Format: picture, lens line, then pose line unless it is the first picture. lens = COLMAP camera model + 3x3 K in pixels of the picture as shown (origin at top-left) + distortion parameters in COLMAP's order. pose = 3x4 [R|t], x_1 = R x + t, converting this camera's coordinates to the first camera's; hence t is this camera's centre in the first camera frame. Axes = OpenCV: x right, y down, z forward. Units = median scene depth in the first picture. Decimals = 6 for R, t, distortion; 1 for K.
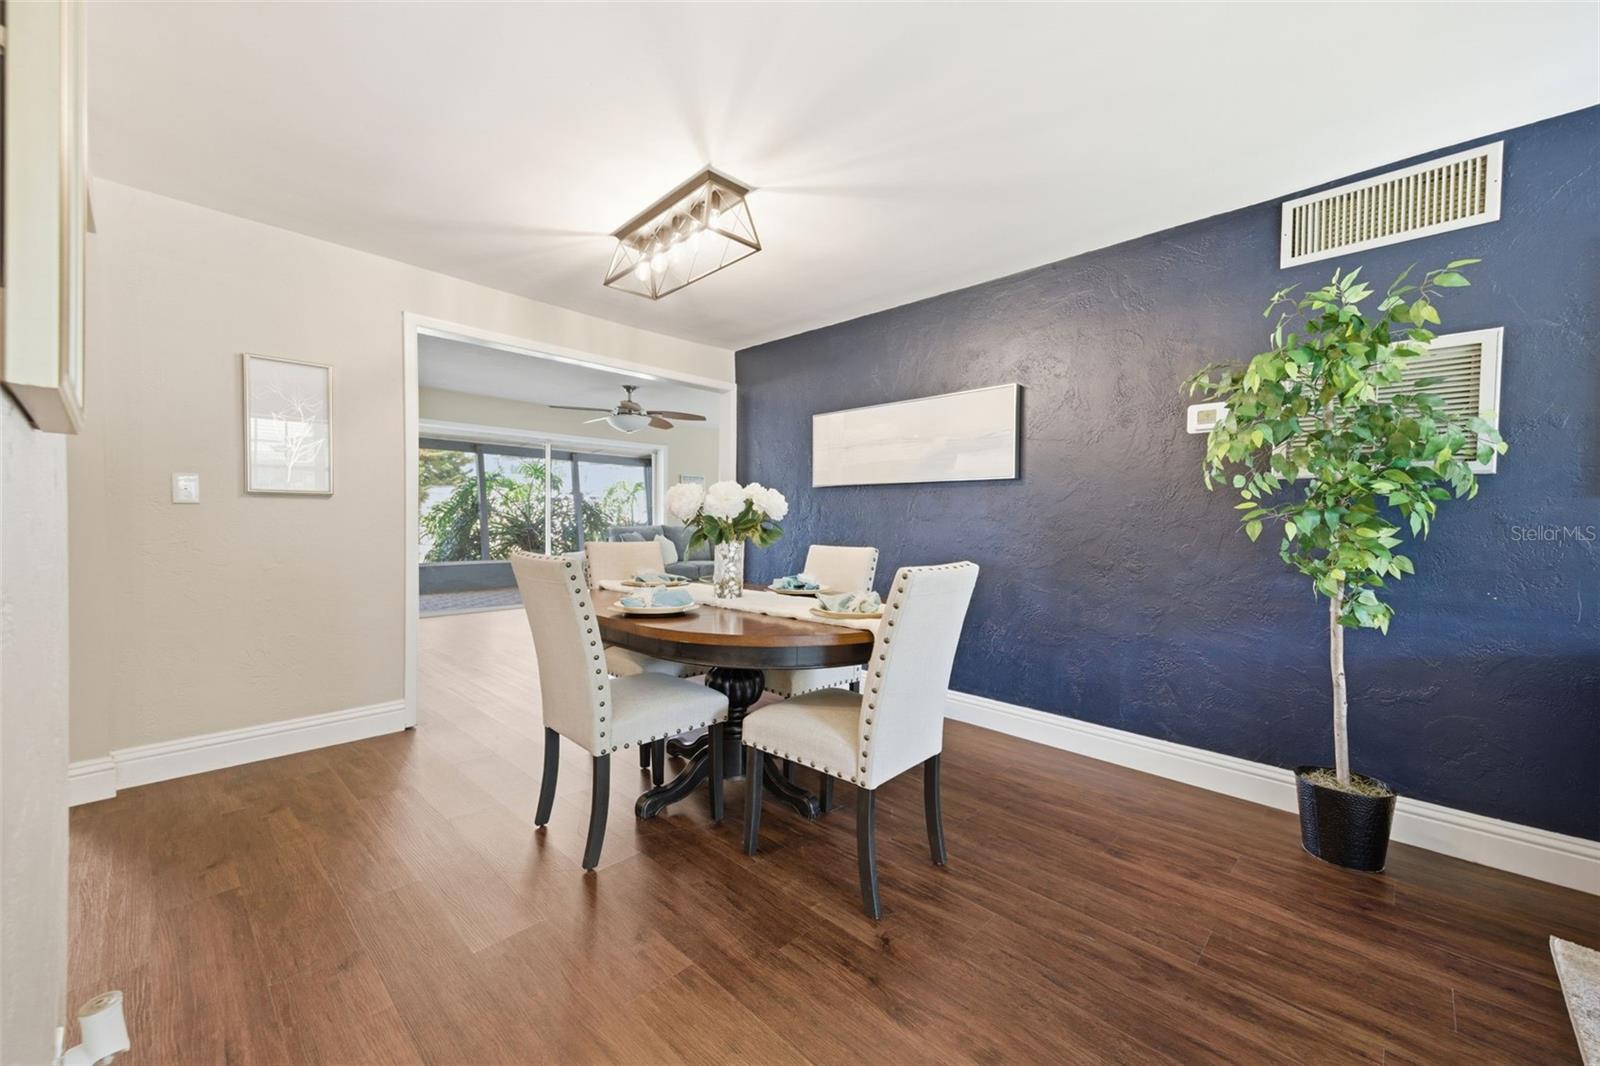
lens RADIAL K [[613.9, 0, 802.3], [0, 613.9, 537.4], [0, 0, 1]] dist [0.016518, 0.000069]
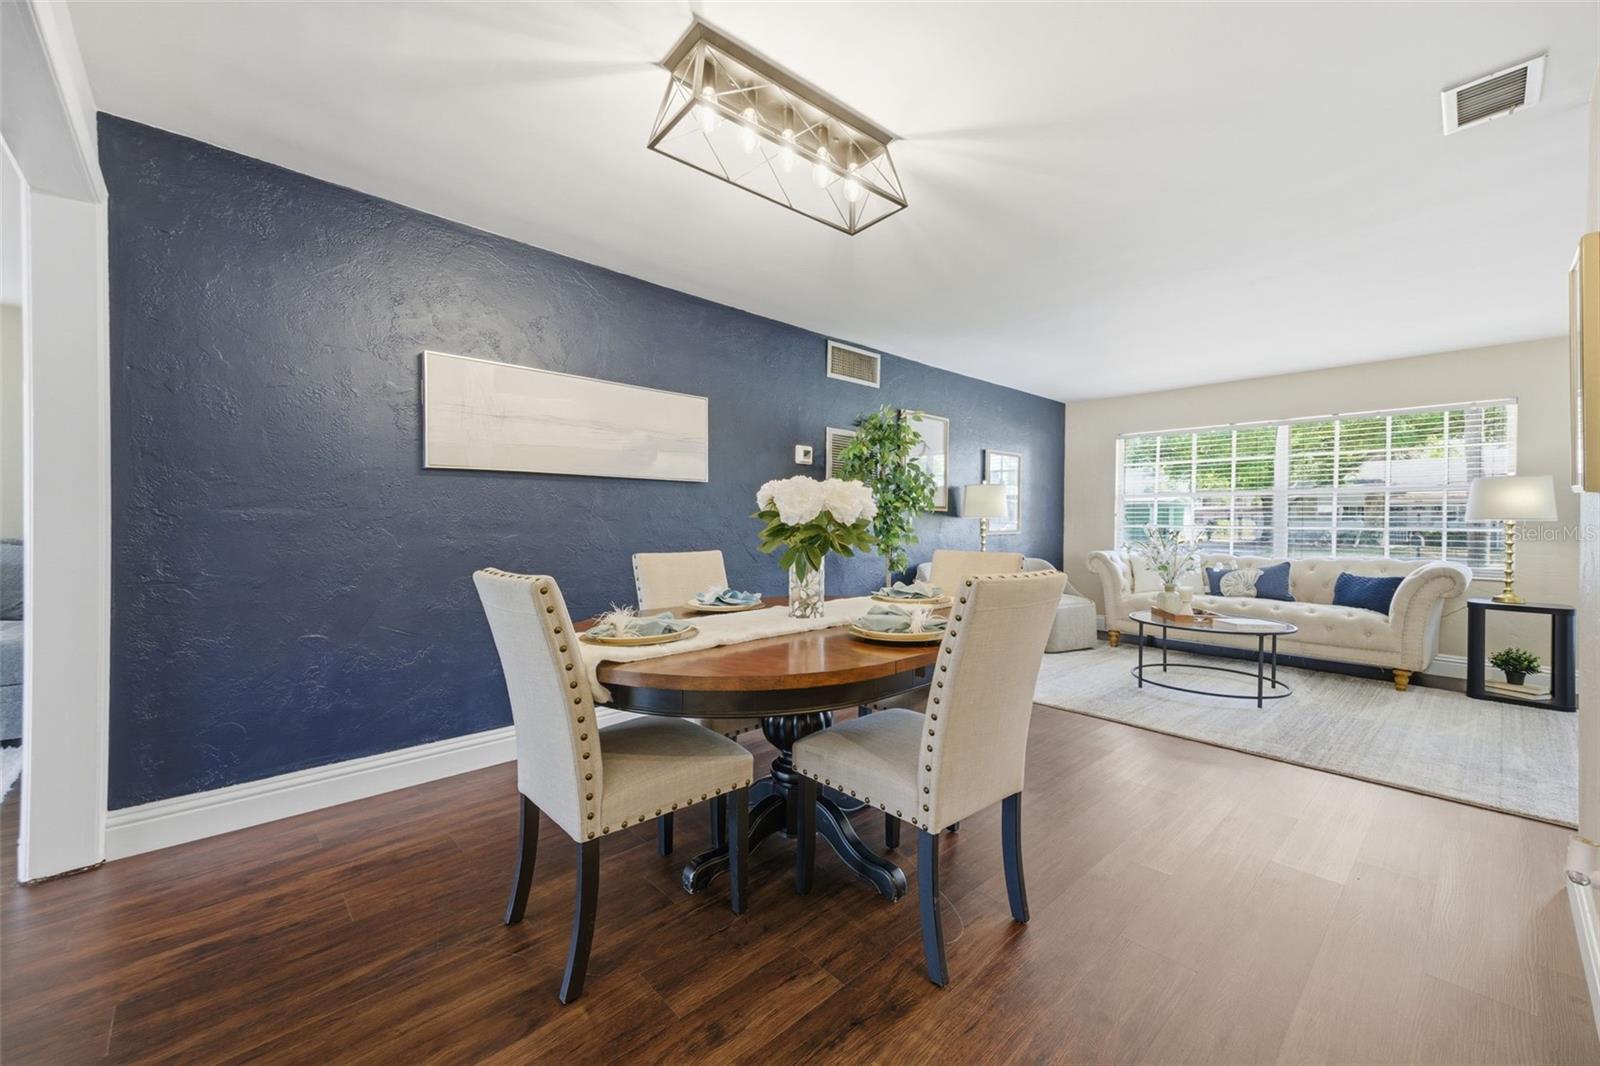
lens RADIAL K [[624.4, 0, 800.0], [0, 624.4, 533.0], [0, 0, 1]] dist [0.009047, -0.000008]
pose [[0.052668, -0.025290, 0.998292, -1.029865], [0.022347, 0.999459, 0.024141, -0.042871], [-0.998362, 0.021037, 0.053204, 1.044220]]
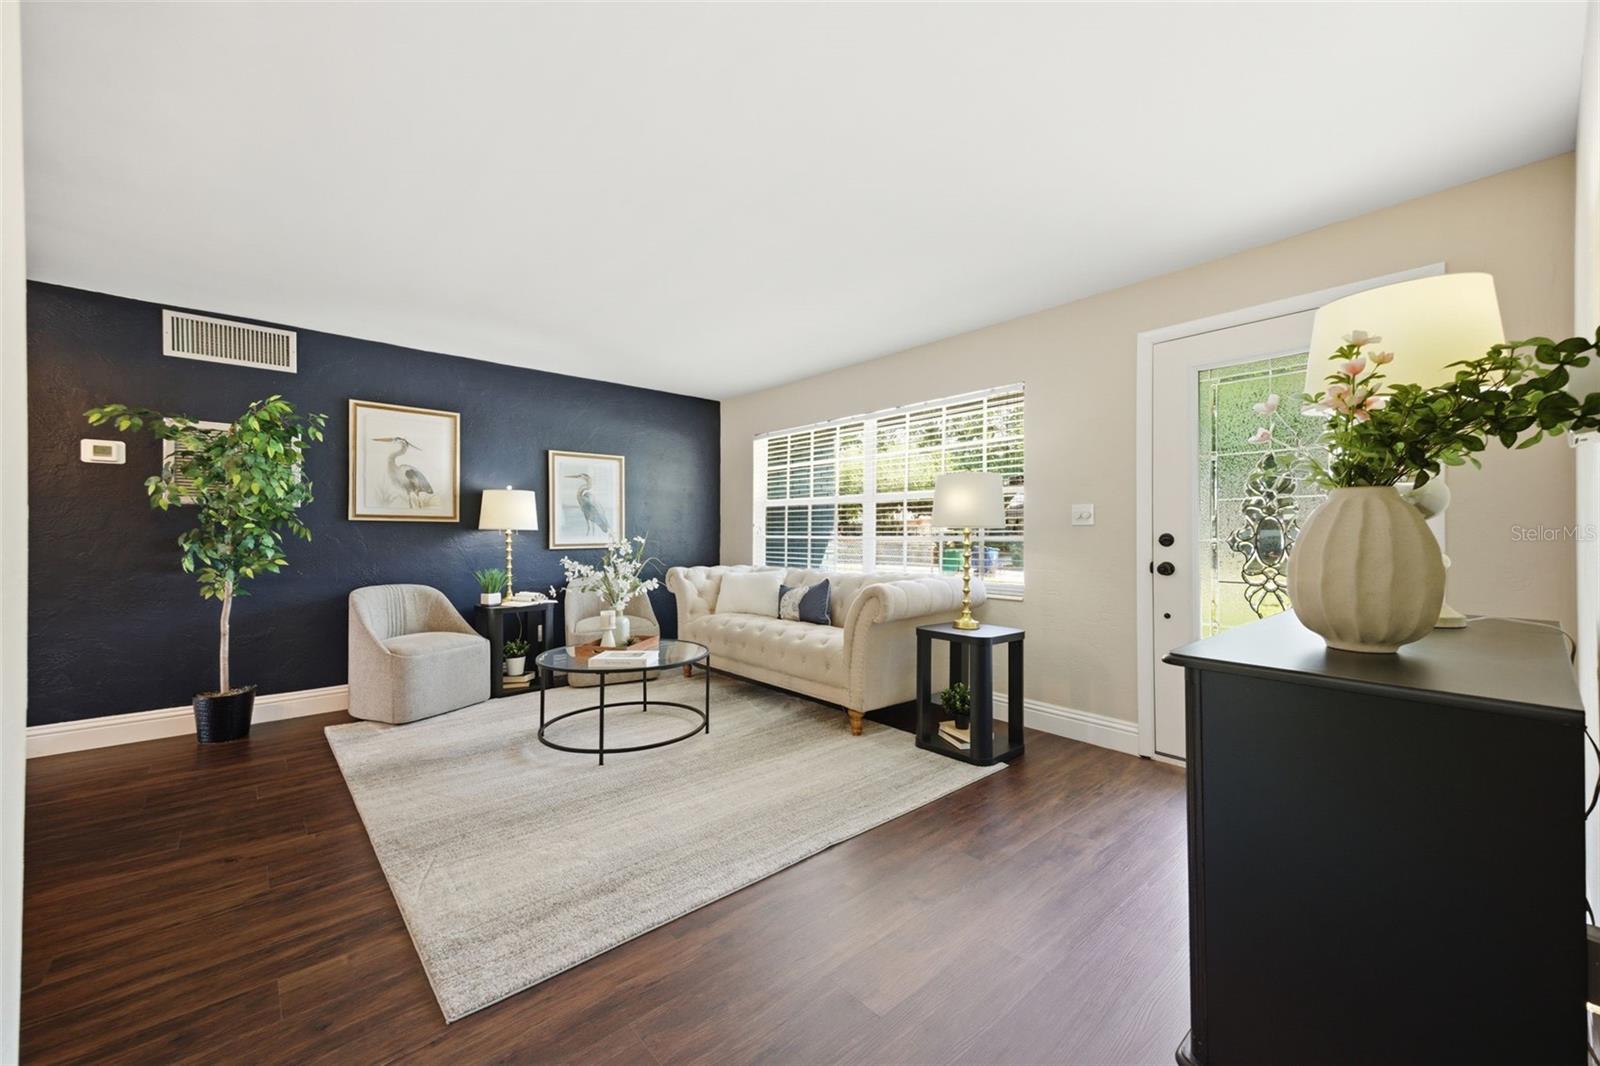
lens RADIAL K [[613.9, 0, 802.3], [0, 613.9, 537.4], [0, 0, 1]] dist [0.016518, 0.000069]
pose [[0.063486, -0.002964, 0.997978, -0.579144], [0.029335, 0.999569, 0.001103, 0.023991], [-0.997551, 0.029205, 0.063546, -0.543275]]
